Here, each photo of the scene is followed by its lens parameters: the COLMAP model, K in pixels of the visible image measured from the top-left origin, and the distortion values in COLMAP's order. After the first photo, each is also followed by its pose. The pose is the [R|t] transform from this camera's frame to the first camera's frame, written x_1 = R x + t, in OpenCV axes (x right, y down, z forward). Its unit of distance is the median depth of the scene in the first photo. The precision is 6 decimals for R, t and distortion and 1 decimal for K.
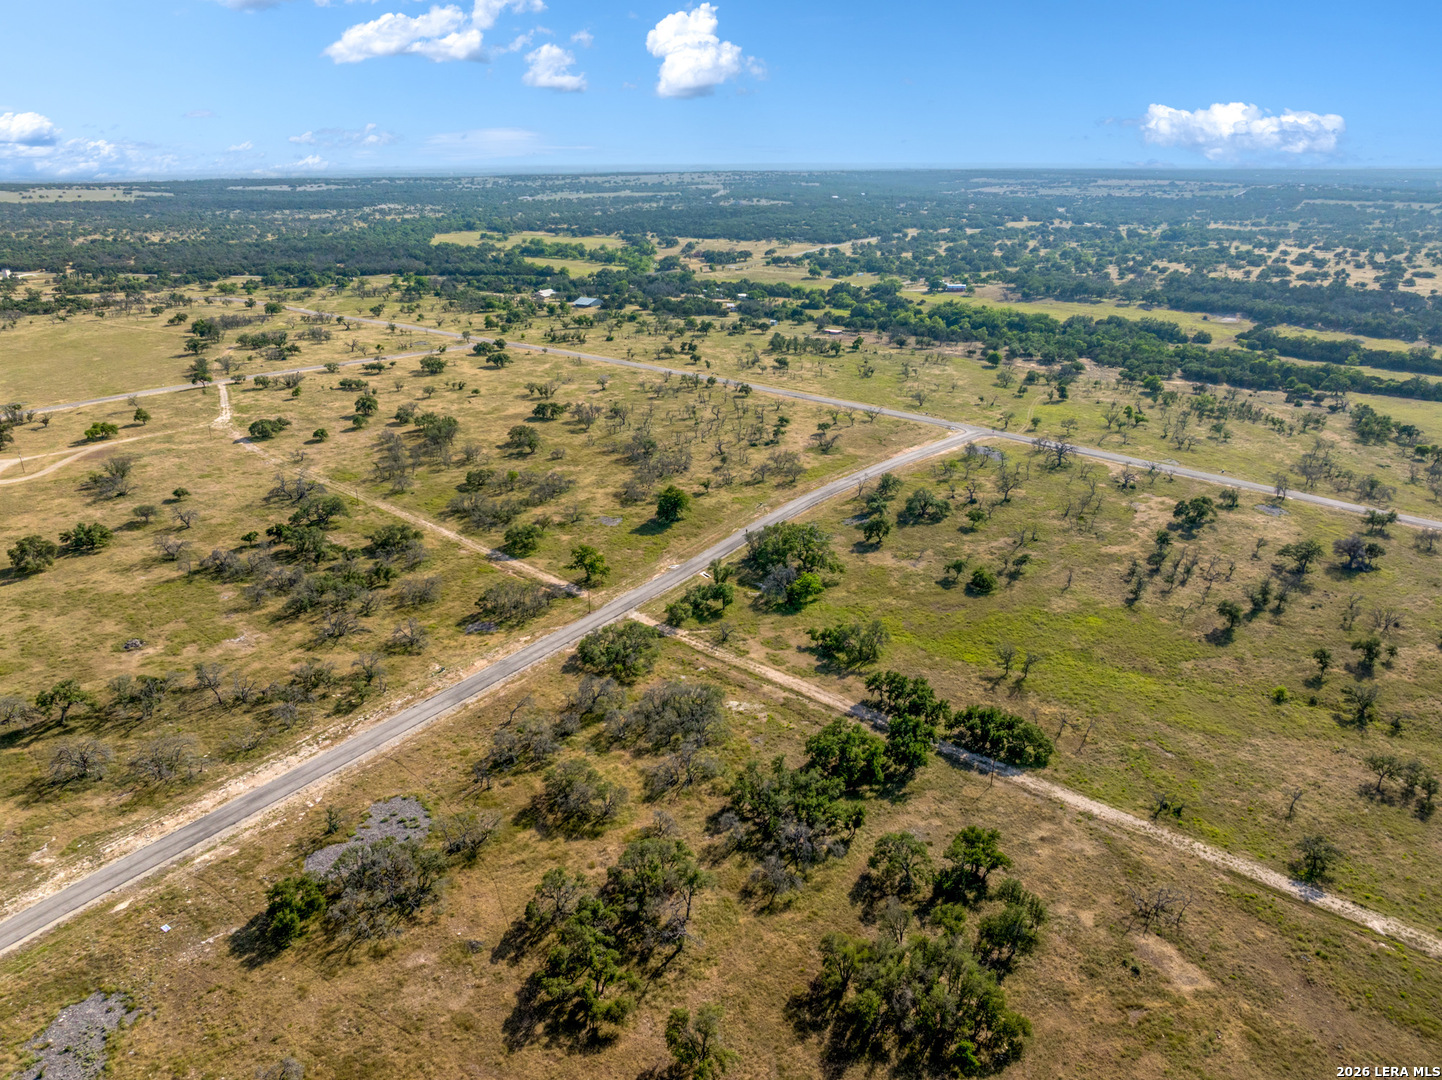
lens RADIAL K [[1023.2, 0, 729.6], [0, 1023.2, 512.5], [0, 0, 1]] dist [-0.035103, -0.007355]
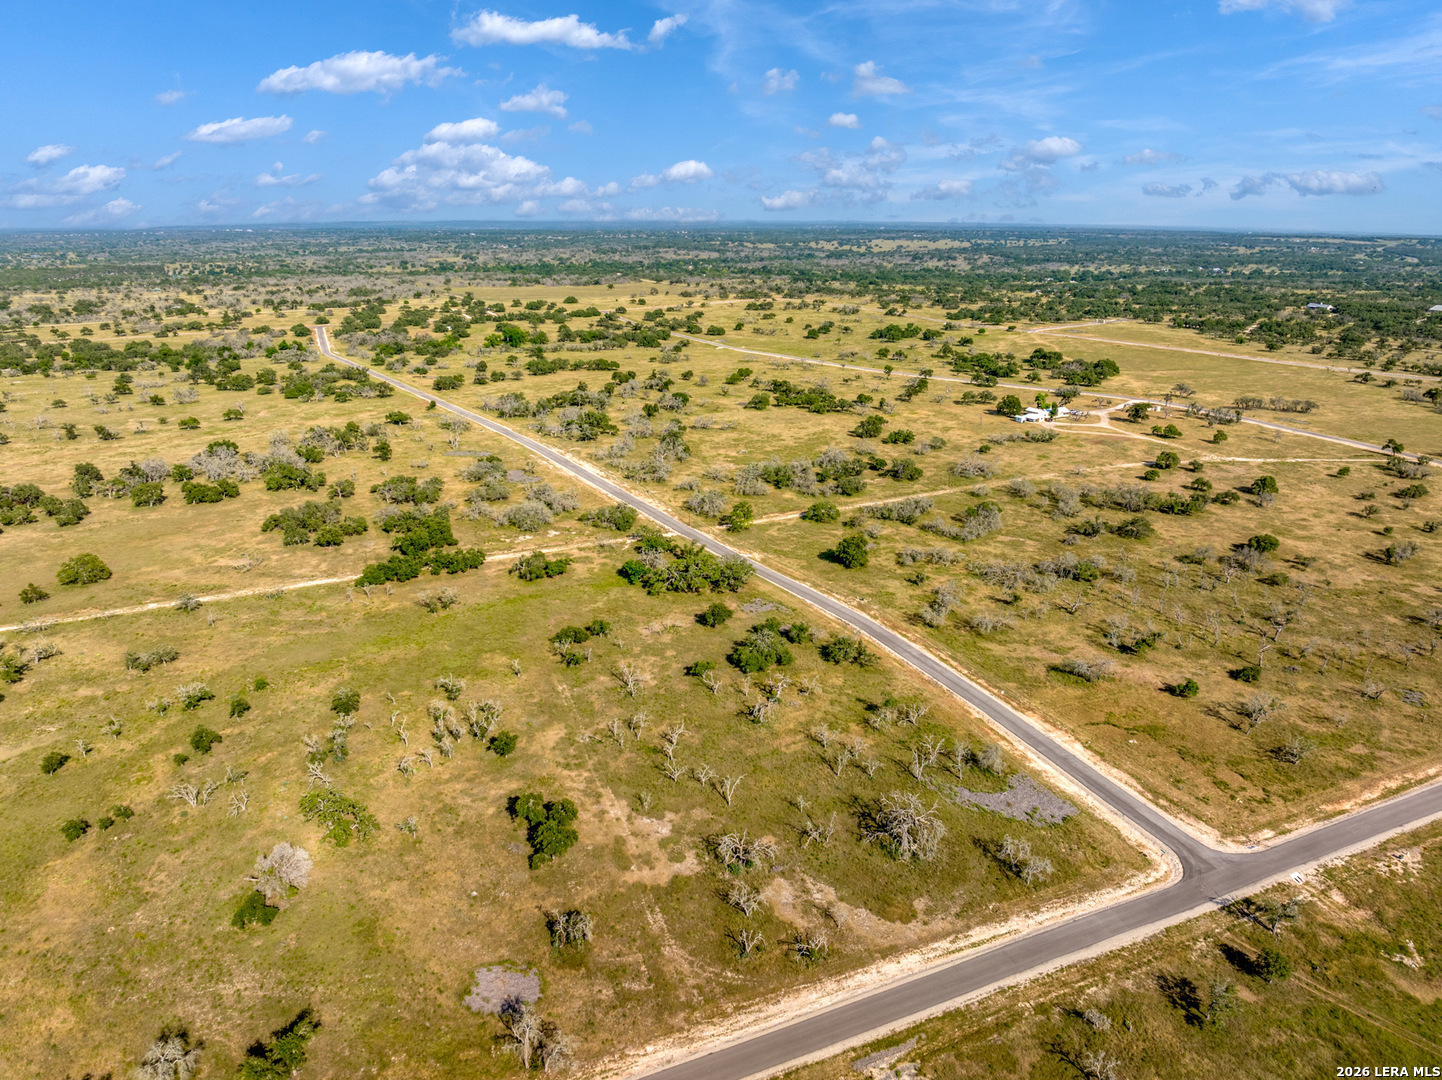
lens RADIAL K [[1023.2, 0, 729.6], [0, 1023.2, 512.5], [0, 0, 1]] dist [-0.035103, -0.007355]
pose [[-0.437804, 0.254382, -0.862333, 0.869666], [-0.295887, 0.864941, 0.405373, -0.419498], [0.848987, 0.432627, -0.303406, 1.193411]]
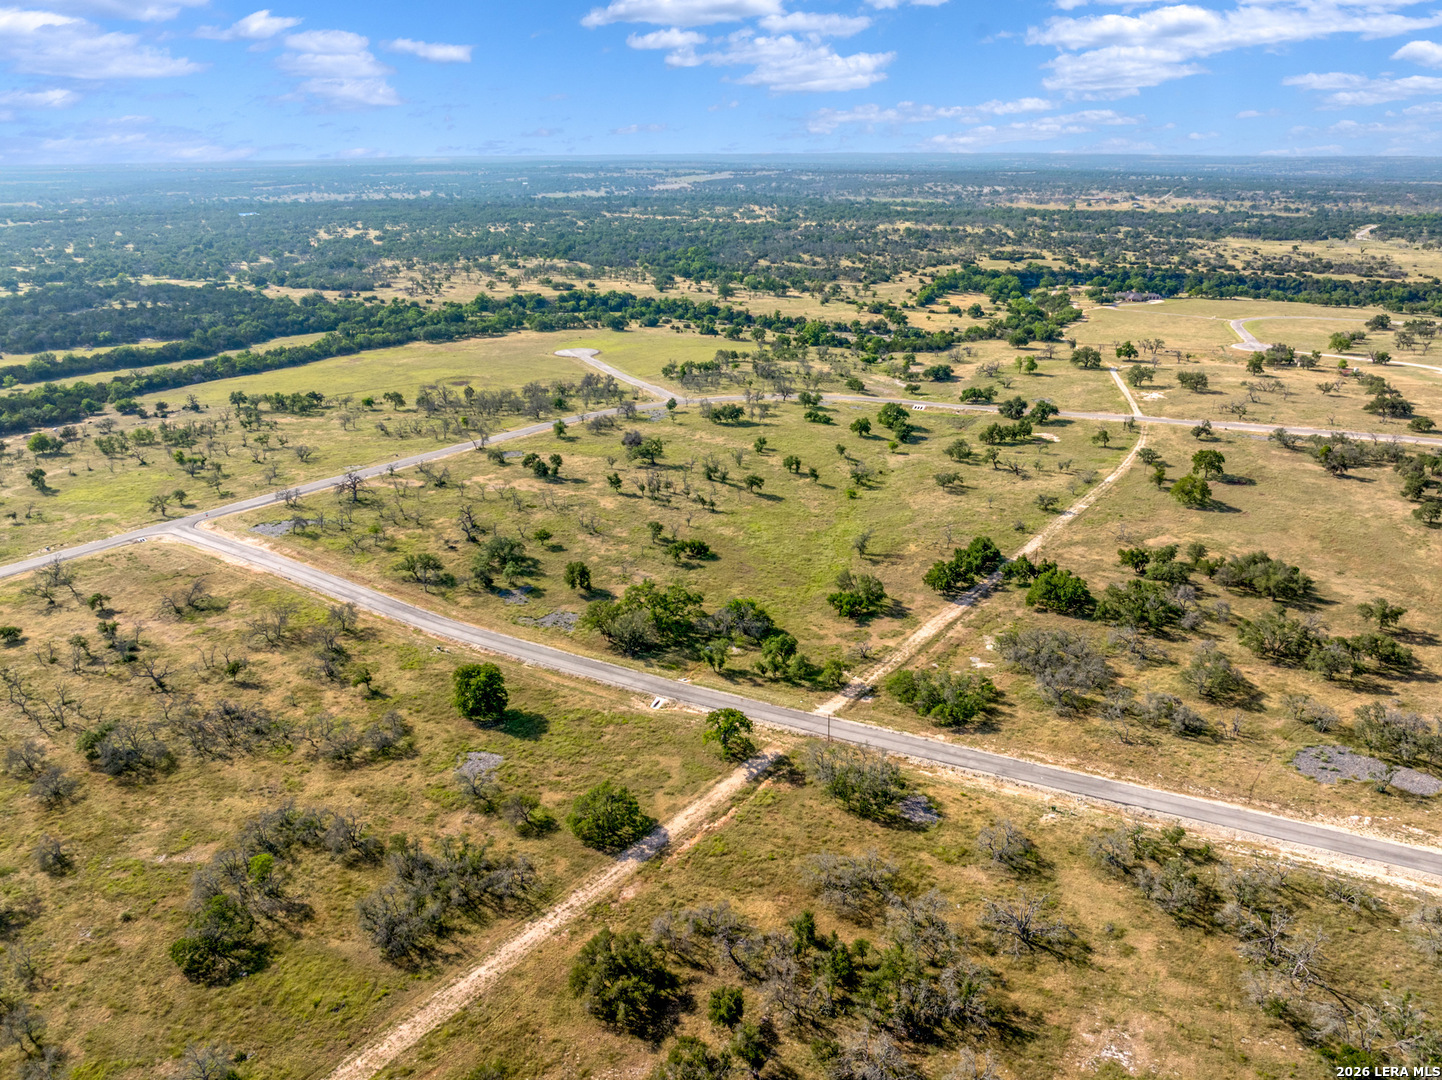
lens RADIAL K [[1023.2, 0, 729.6], [0, 1023.2, 512.5], [0, 0, 1]] dist [-0.035103, -0.007355]
pose [[-0.093849, -0.329400, 0.939515, -0.640519], [0.332829, 0.879005, 0.341431, -0.274068], [-0.938305, 0.344741, 0.027140, 0.799569]]
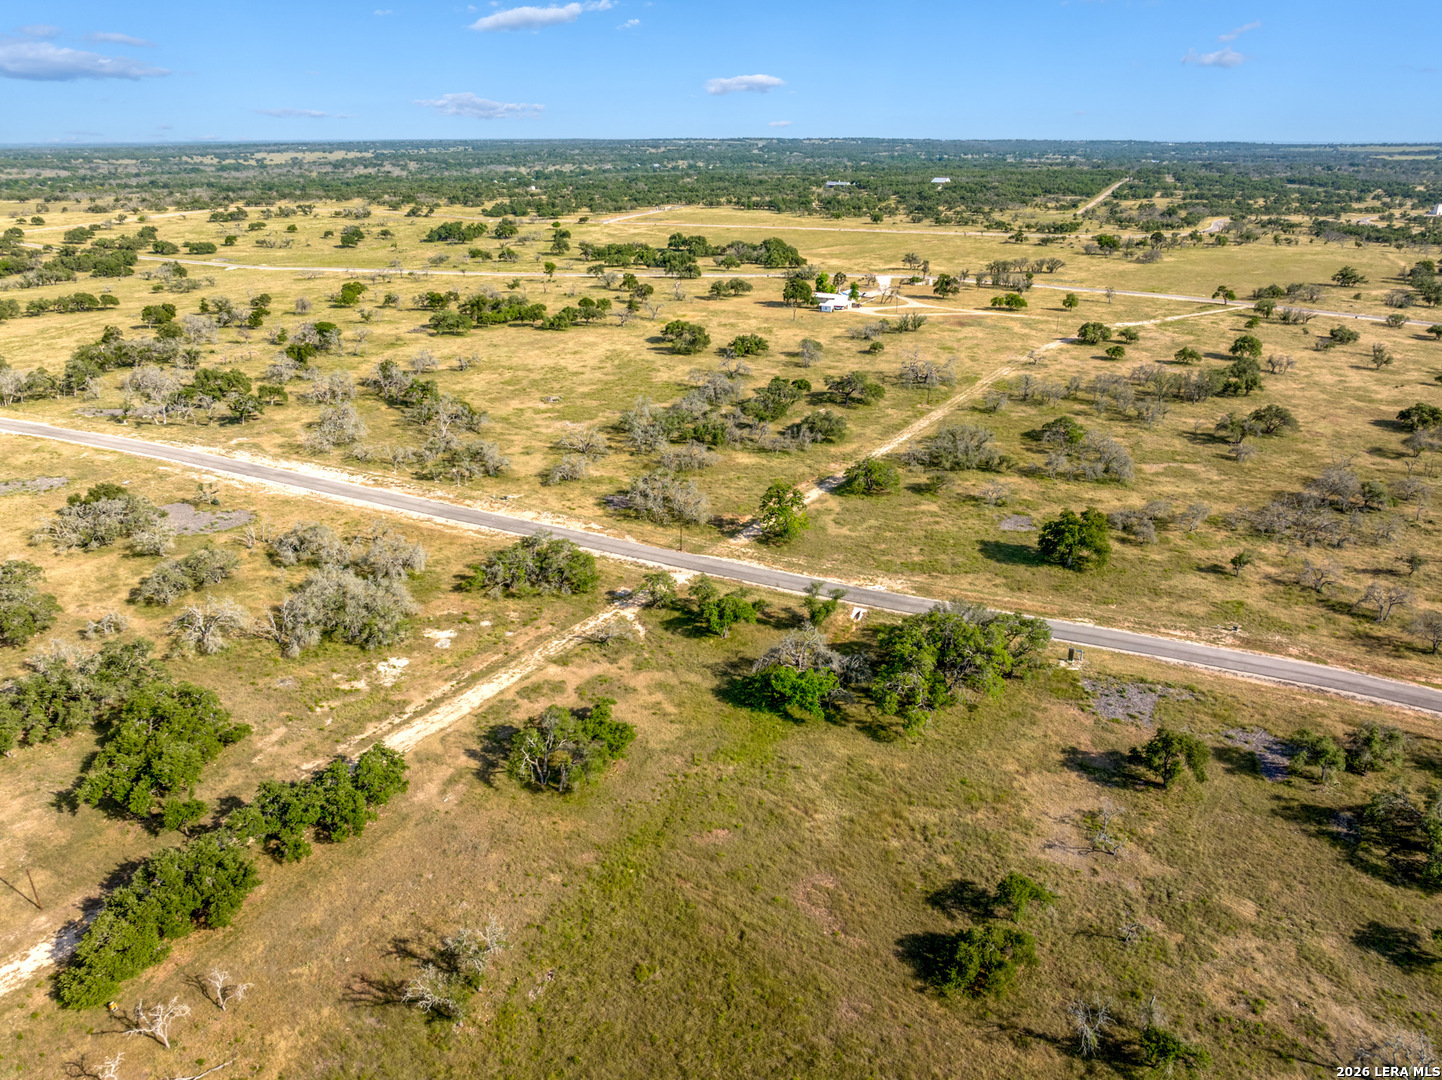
lens RADIAL K [[1026.0, 0, 729.2], [0, 1026.0, 514.3], [0, 0, 1]] dist [-0.058658, 0.035965]
pose [[0.131480, 0.351957, -0.926736, 0.435349], [-0.324799, 0.898544, 0.295169, -0.123821], [0.936600, 0.262194, 0.232455, 0.690556]]
